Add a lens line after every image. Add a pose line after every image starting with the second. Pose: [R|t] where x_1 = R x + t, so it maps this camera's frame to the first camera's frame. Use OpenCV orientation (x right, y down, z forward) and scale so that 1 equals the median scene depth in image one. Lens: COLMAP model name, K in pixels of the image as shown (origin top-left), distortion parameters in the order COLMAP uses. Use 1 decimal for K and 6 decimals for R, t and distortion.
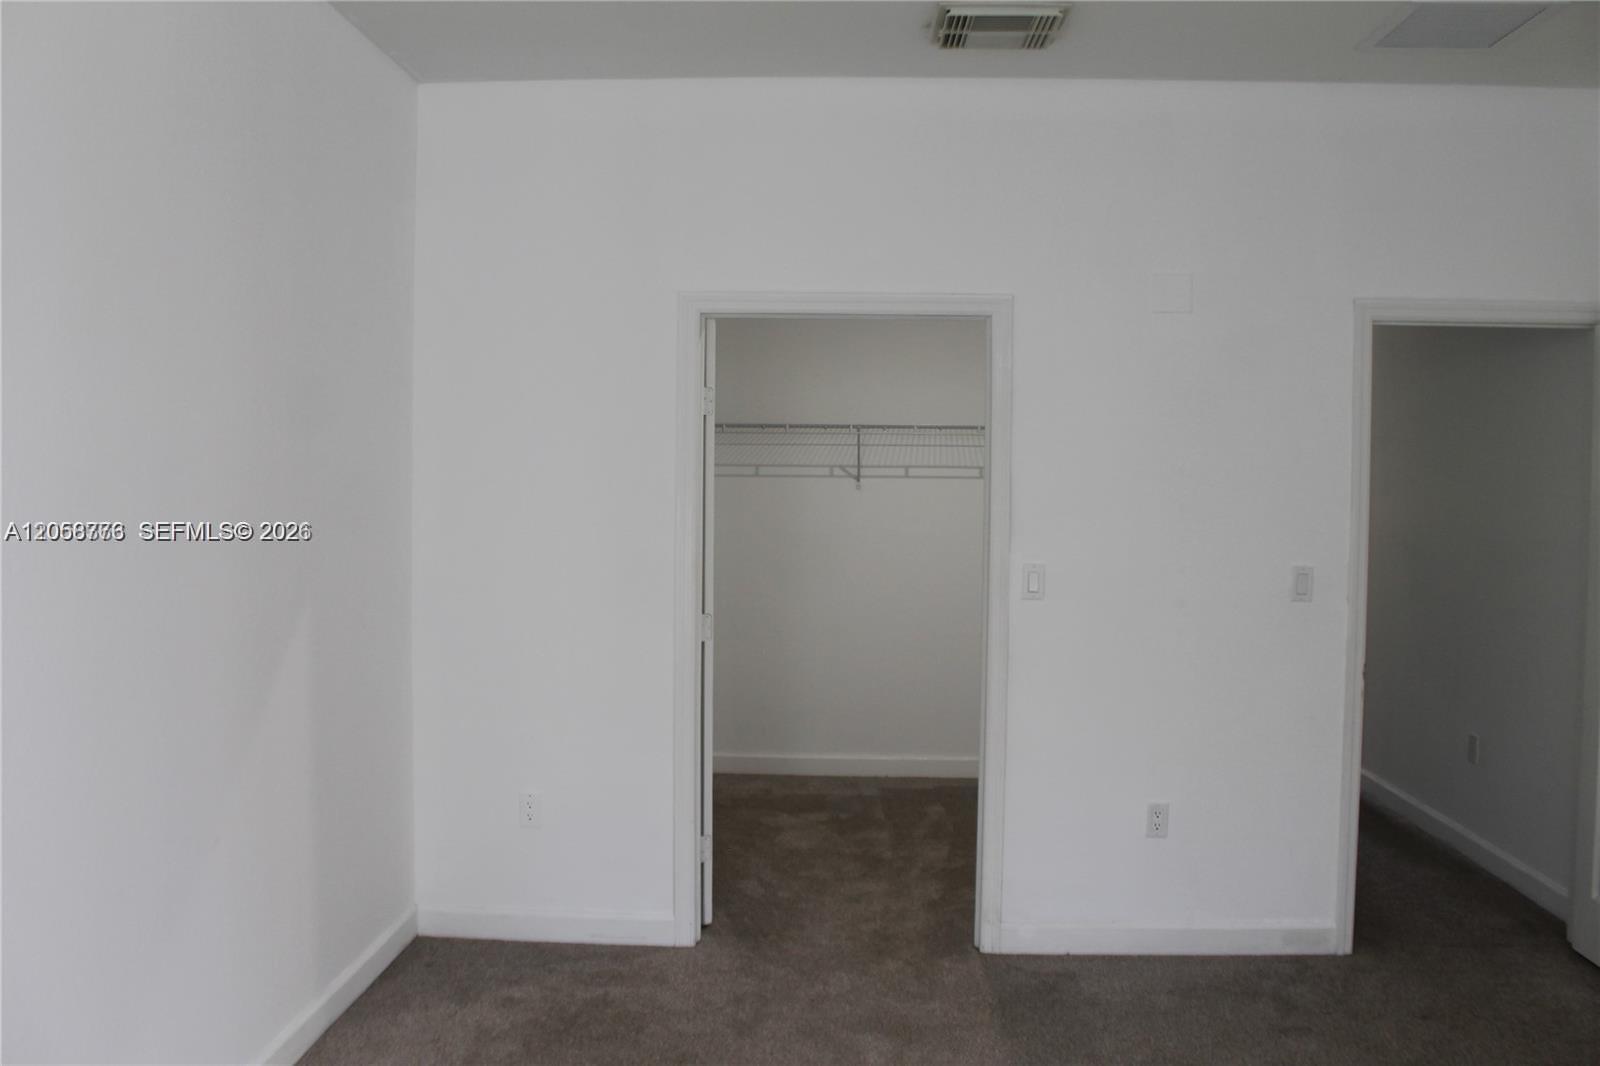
lens RADIAL K [[1325.6, 0, 800.0], [0, 1325.6, 533.0], [0, 0, 1]] dist [-0.154536, 0.120128]
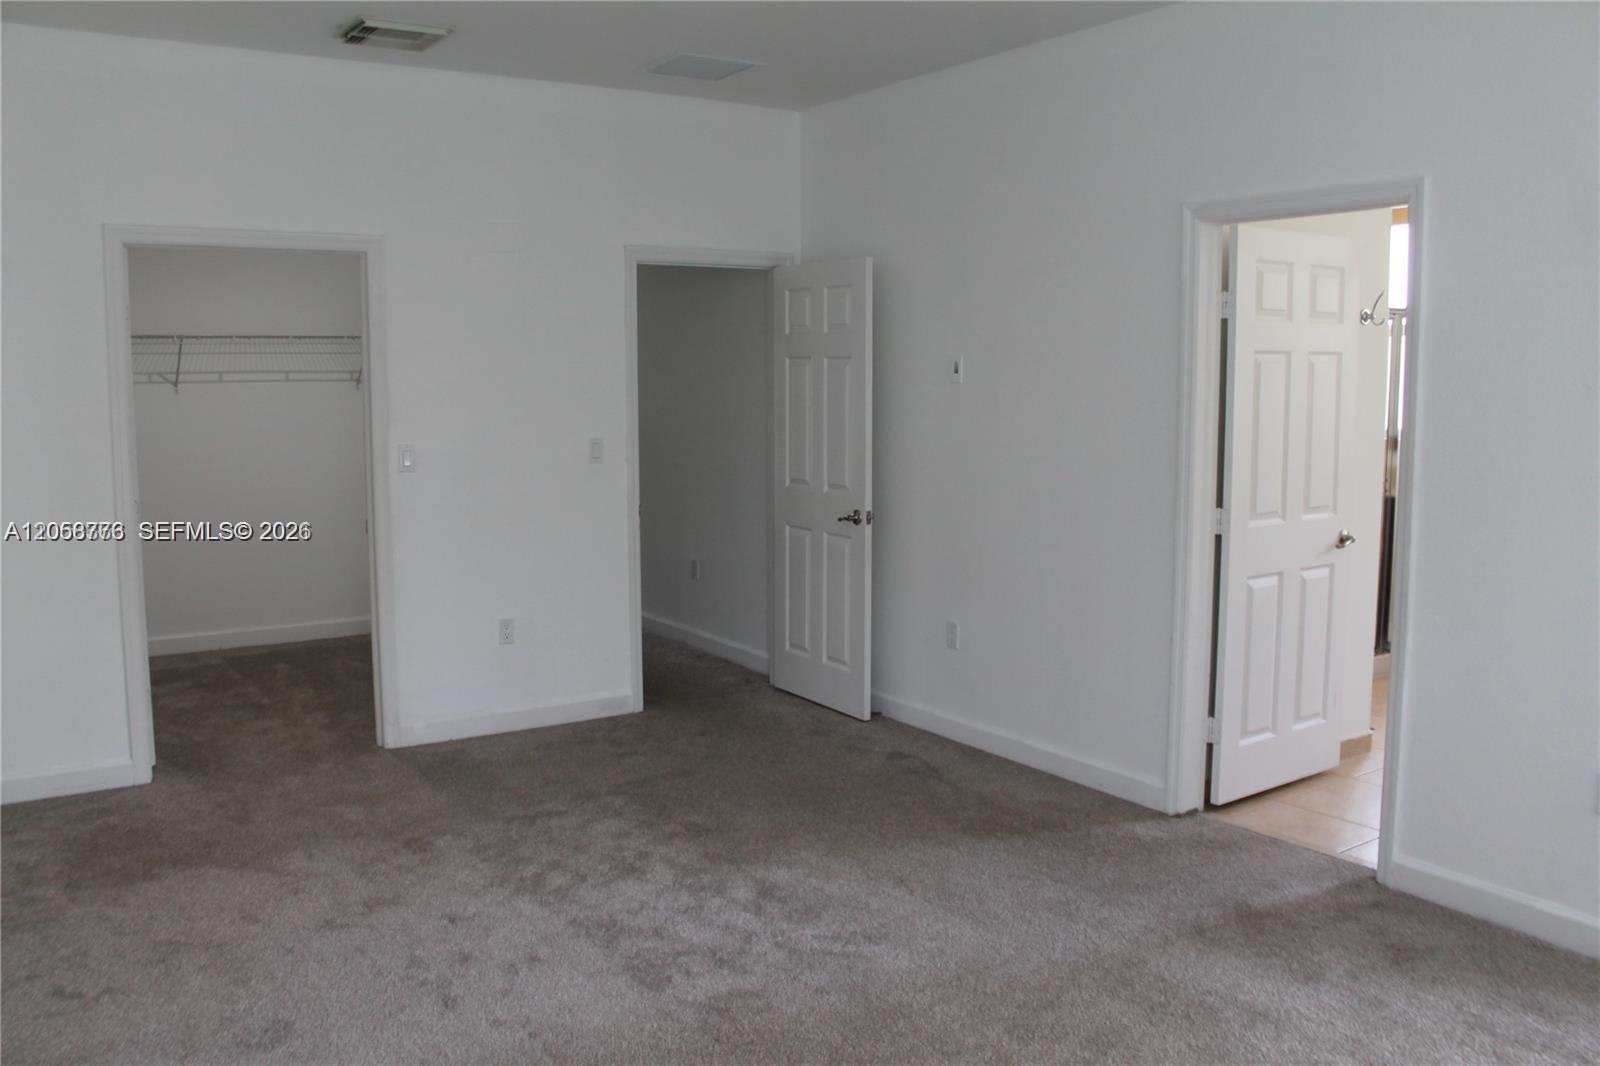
lens RADIAL K [[1325.6, 0, 800.0], [0, 1325.6, 533.0], [0, 0, 1]] dist [-0.154536, 0.120128]
pose [[0.807157, -0.080045, 0.584885, -0.269653], [0.035271, 0.995534, 0.087570, 0.011039], [-0.589282, -0.050054, 0.806376, -0.272197]]
